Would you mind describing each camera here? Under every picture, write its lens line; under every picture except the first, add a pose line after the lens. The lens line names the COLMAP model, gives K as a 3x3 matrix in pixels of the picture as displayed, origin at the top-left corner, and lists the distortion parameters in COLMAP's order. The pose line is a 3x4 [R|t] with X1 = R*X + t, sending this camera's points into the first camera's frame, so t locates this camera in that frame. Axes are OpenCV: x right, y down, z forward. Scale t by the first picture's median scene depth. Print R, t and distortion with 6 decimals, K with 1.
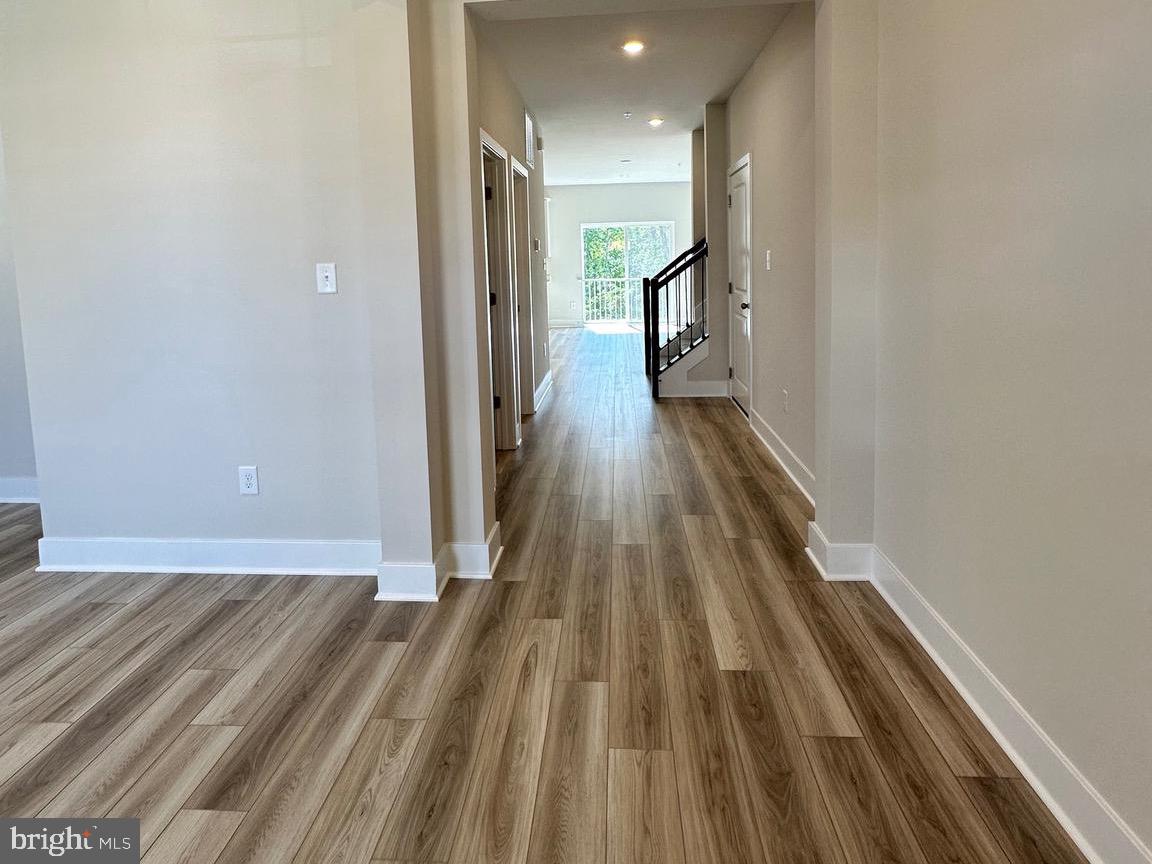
lens RADIAL K [[606.0, 0, 576.6], [0, 606.0, 429.4], [0, 0, 1]] dist [0.005394, 0.000410]
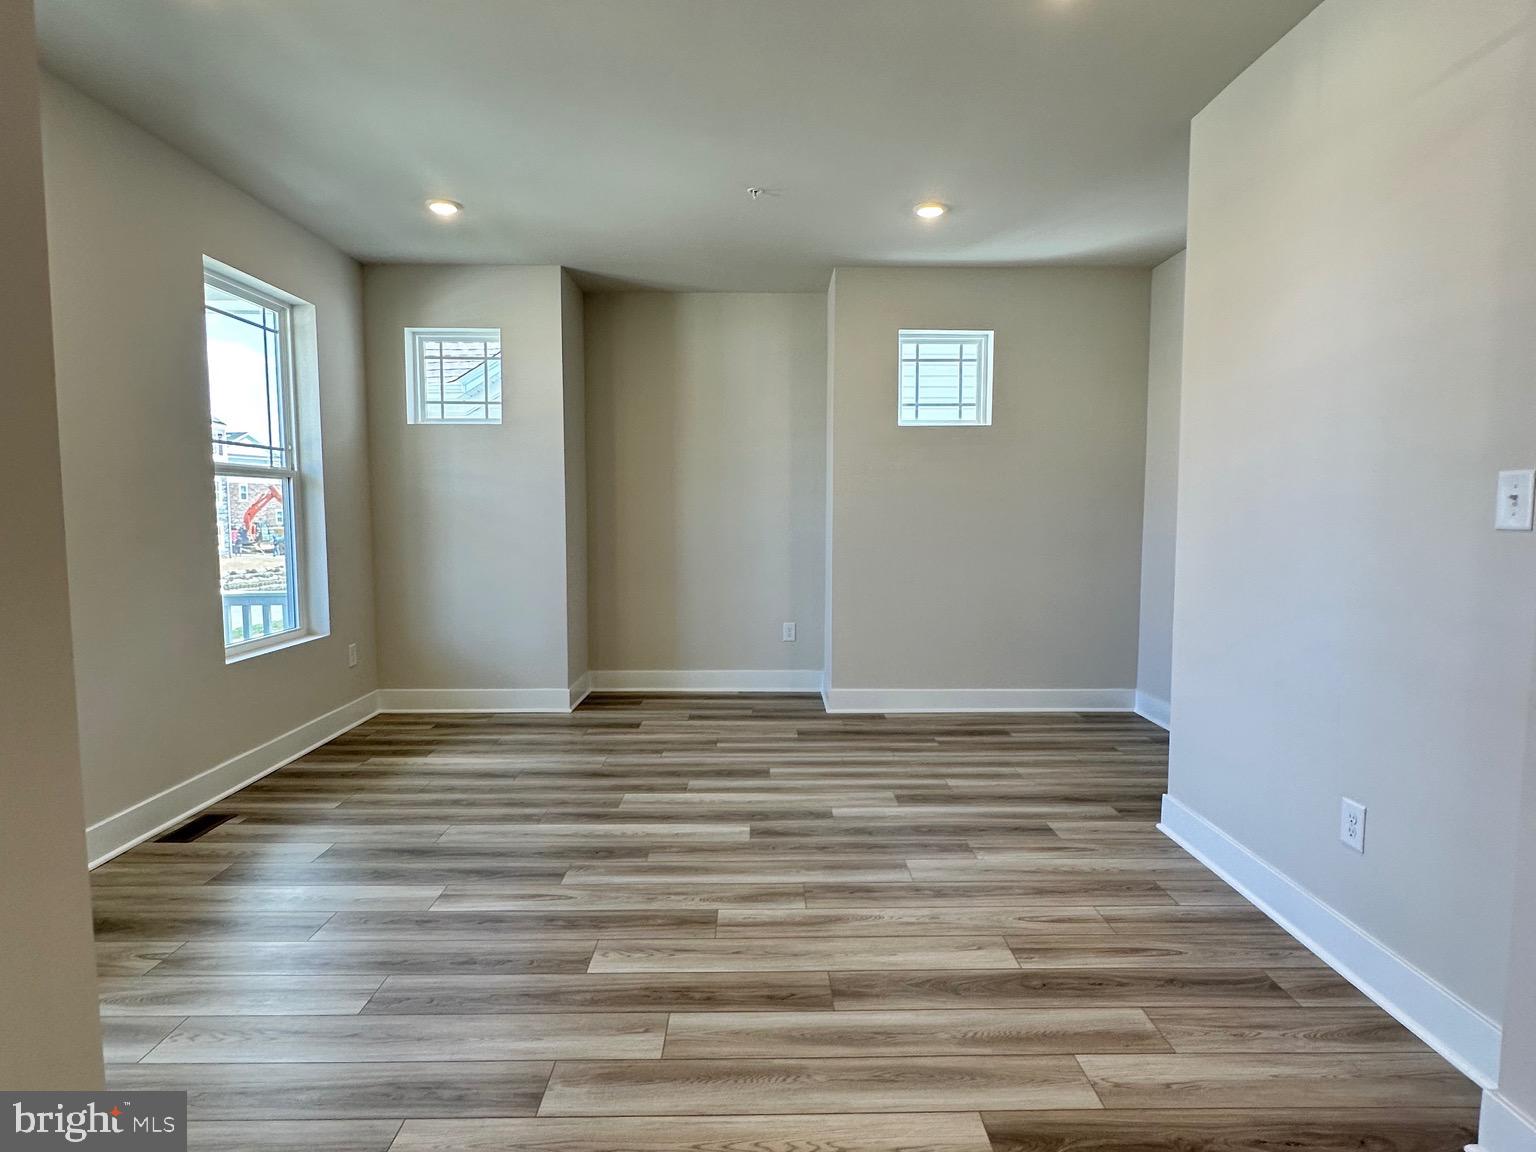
lens RADIAL K [[808.1, 0, 766.0], [0, 808.1, 576.0], [0, 0, 1]] dist [0.005394, 0.000410]
pose [[0.057266, 0.100220, -0.993316, 0.274482], [-0.266301, 0.960434, 0.081550, -0.080391], [0.962187, 0.259851, 0.081689, 0.297956]]
